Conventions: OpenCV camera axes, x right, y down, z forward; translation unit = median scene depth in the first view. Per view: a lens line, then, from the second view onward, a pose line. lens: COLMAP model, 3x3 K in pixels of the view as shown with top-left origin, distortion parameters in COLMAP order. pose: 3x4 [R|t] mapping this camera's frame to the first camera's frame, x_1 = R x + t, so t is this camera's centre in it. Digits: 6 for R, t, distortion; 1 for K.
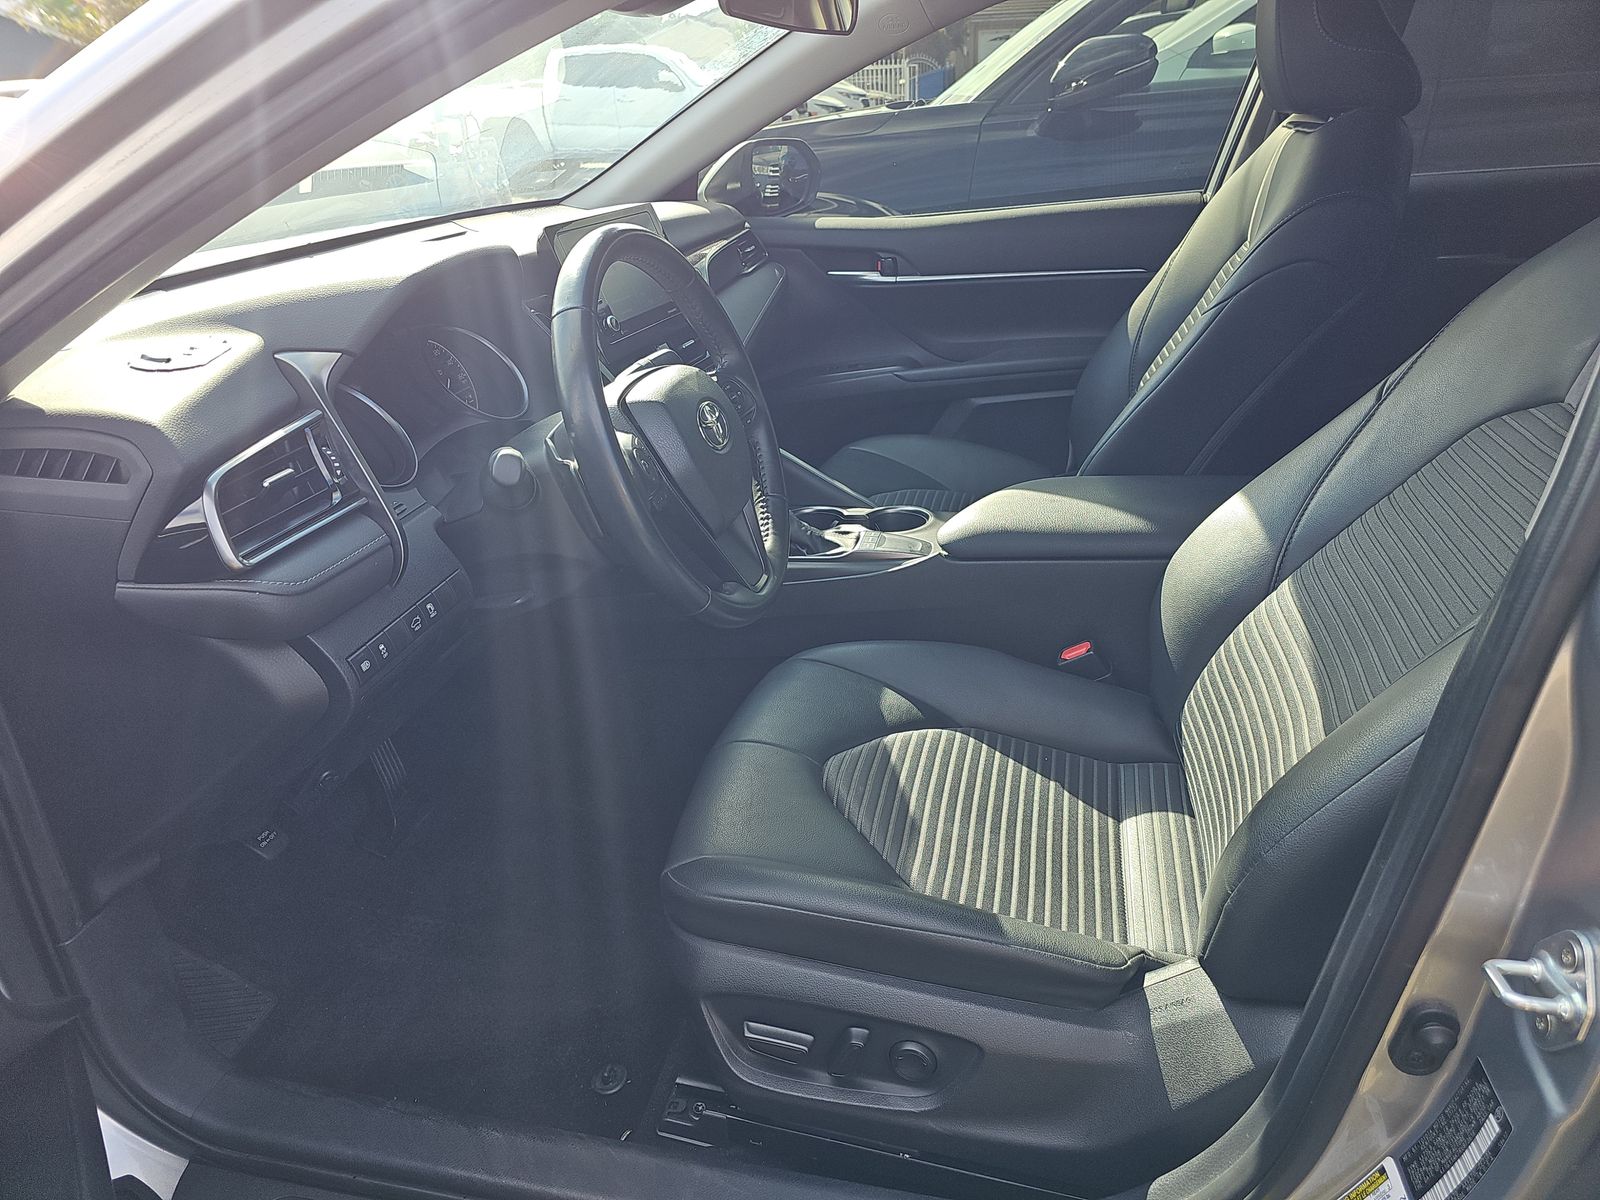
lens RADIAL K [[1065.1, 0, 797.4], [0, 1065.1, 599.1], [0, 0, 1]] dist [0.001071, 0.000559]
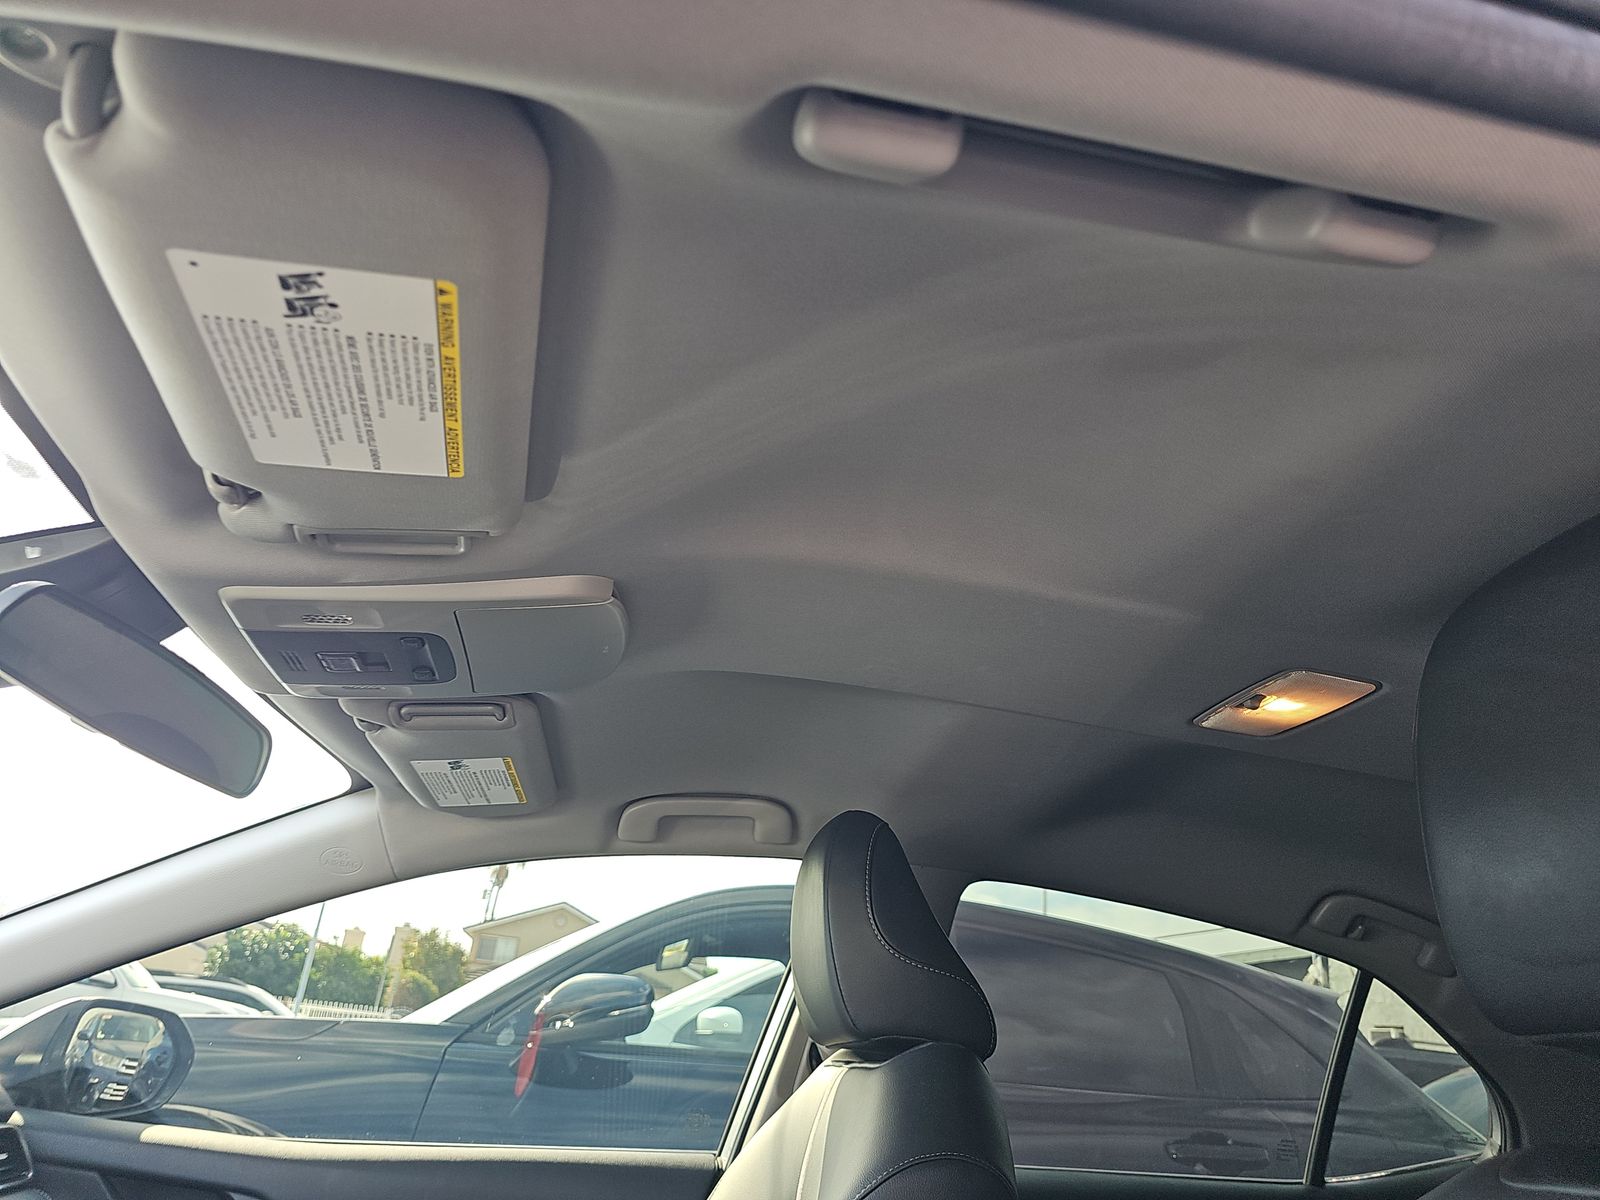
lens RADIAL K [[1067.0, 0, 801.6], [0, 1067.0, 602.3], [0, 0, 1]] dist [0.035963, -0.027391]
pose [[0.892187, 0.301276, 0.336504, 0.056608], [0.060935, 0.657930, -0.750610, -0.061728], [-0.447537, 0.690189, 0.568638, 0.262281]]
